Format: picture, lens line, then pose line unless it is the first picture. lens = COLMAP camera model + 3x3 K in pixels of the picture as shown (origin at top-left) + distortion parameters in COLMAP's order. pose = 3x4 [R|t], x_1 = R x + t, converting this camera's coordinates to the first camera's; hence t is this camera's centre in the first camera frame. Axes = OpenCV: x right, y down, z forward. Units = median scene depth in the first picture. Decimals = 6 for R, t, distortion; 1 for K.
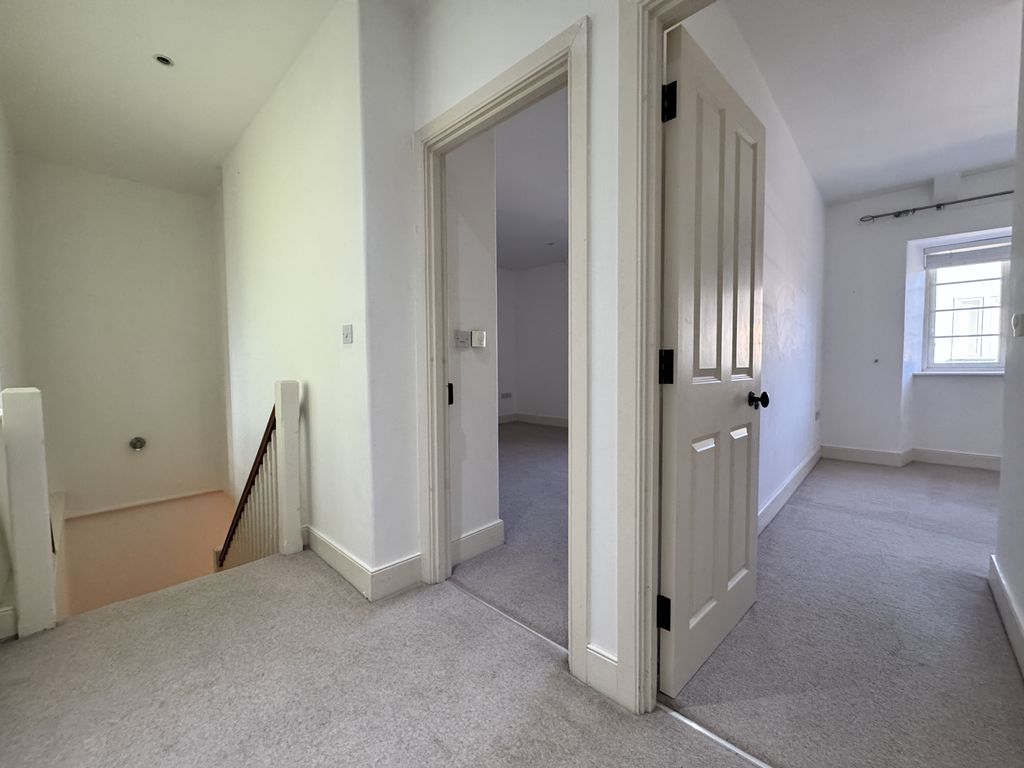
lens RADIAL K [[411.0, 0, 505.7], [0, 411.0, 379.9], [0, 0, 1]] dist [-0.005955, 0.001188]
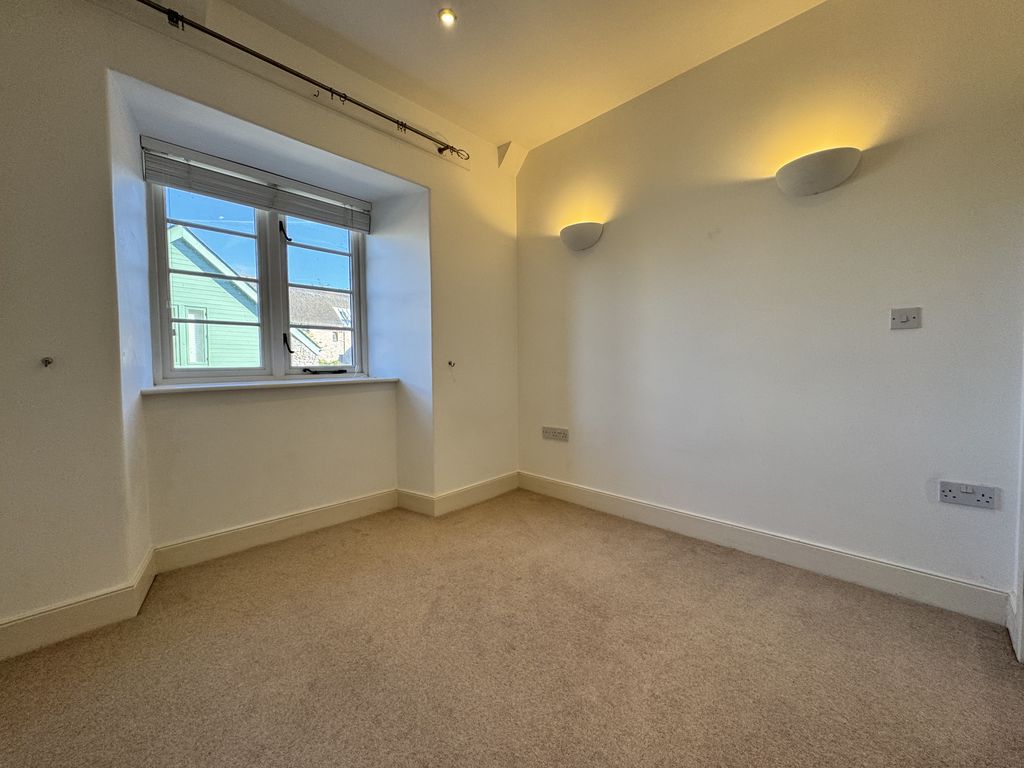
lens RADIAL K [[411.0, 0, 503.8], [0, 411.0, 387.5], [0, 0, 1]] dist [-0.005955, 0.001188]
pose [[0.020279, -0.041679, 0.998925, 0.543908], [0.047887, 0.998024, 0.040669, -0.019496], [-0.998647, 0.047011, 0.022235, 0.581734]]
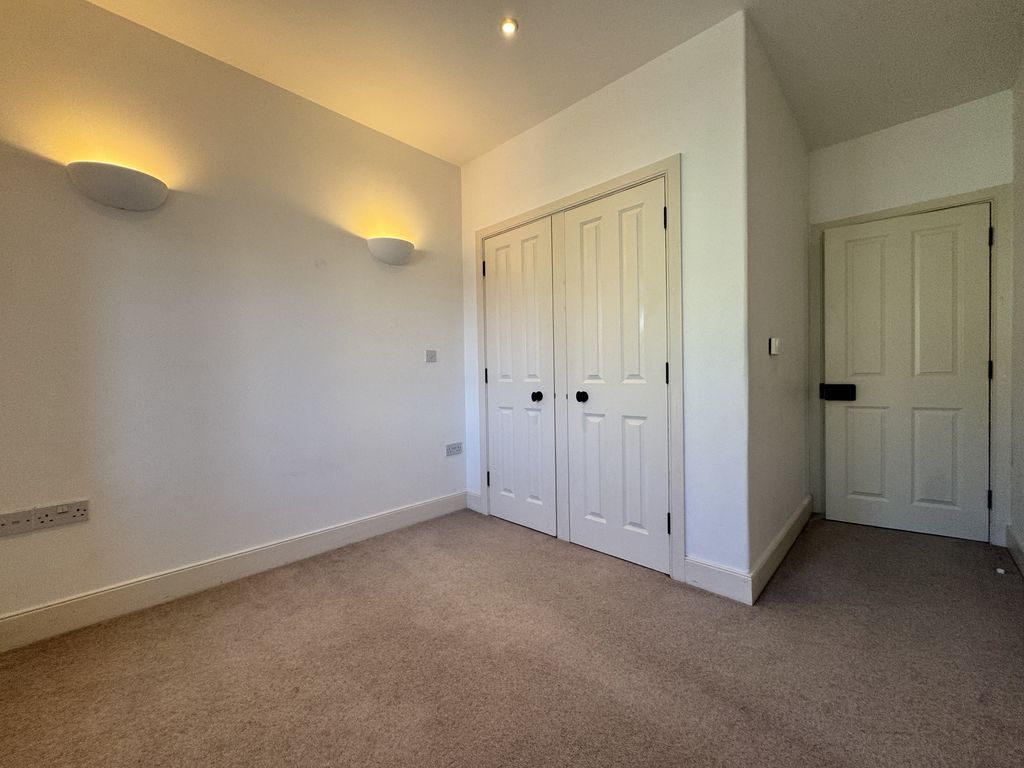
lens RADIAL K [[411.0, 0, 517.7], [0, 411.0, 386.0], [0, 0, 1]] dist [-0.005955, 0.001188]
pose [[-0.999403, 0.029873, -0.017384, 0.994467], [0.028658, 0.997384, 0.066367, -0.057812], [0.019321, 0.065829, -0.997644, 1.099703]]
